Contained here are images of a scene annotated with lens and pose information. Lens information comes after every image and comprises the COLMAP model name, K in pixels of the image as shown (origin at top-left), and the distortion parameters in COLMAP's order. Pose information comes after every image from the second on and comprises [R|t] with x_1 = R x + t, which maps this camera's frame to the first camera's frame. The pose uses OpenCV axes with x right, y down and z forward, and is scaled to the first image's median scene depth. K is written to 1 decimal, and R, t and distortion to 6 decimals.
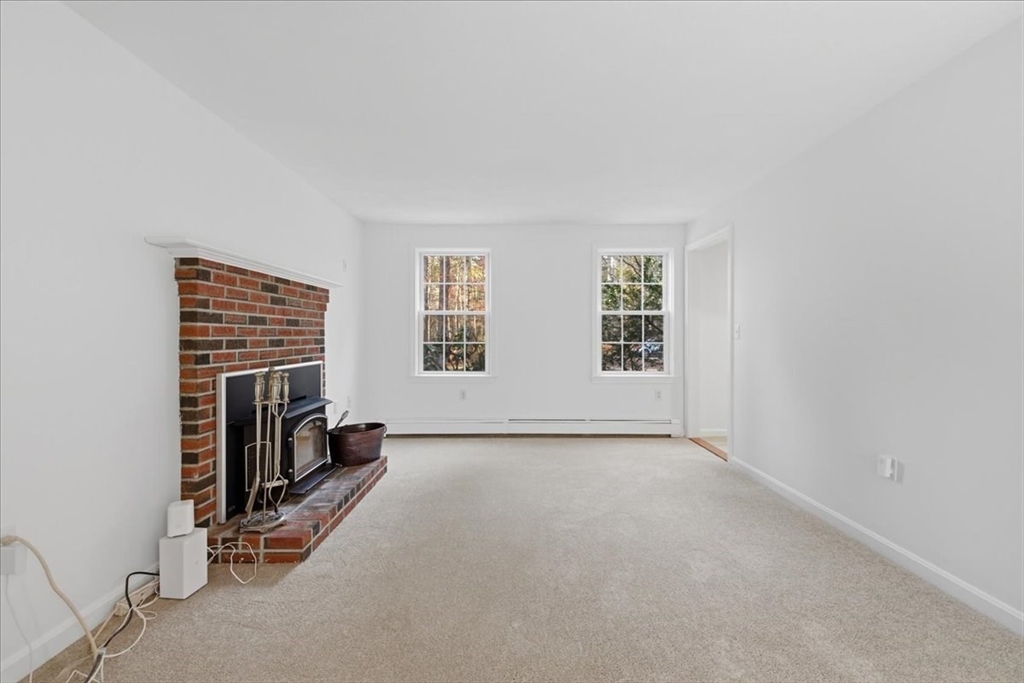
lens RADIAL K [[461.2, 0, 514.2], [0, 461.2, 334.5], [0, 0, 1]] dist [-0.000460, -0.000017]
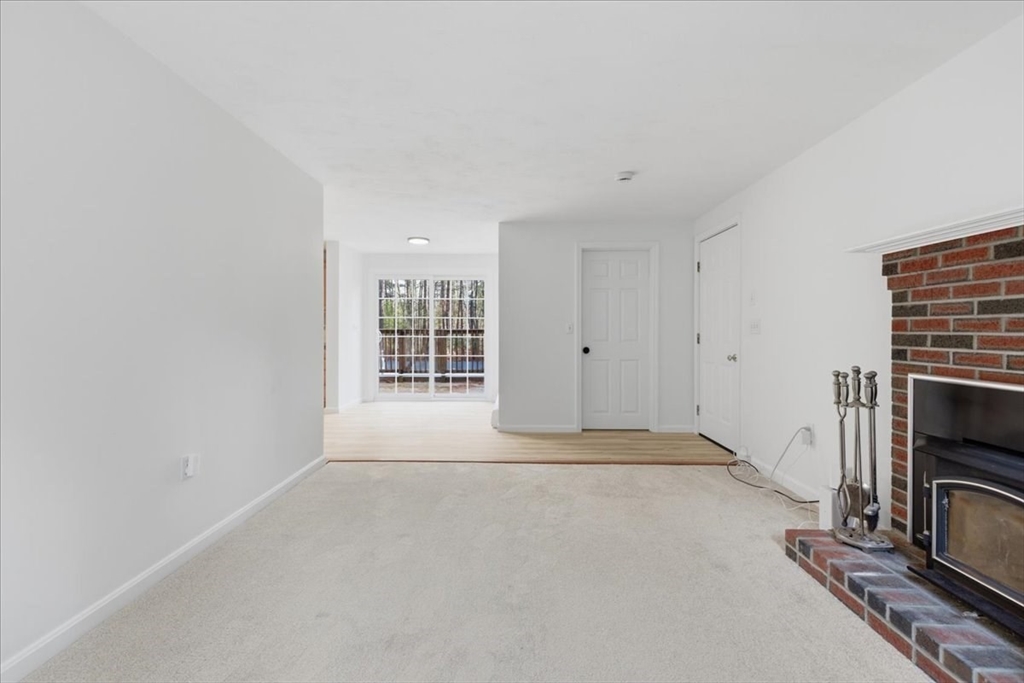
lens RADIAL K [[461.2, 0, 514.2], [0, 461.2, 334.5], [0, 0, 1]] dist [-0.000460, -0.000017]
pose [[-0.999831, 0.003112, 0.018109, 0.106500], [0.003263, 0.999960, 0.008319, 0.000855], [-0.018082, 0.008377, -0.999801, 1.787870]]
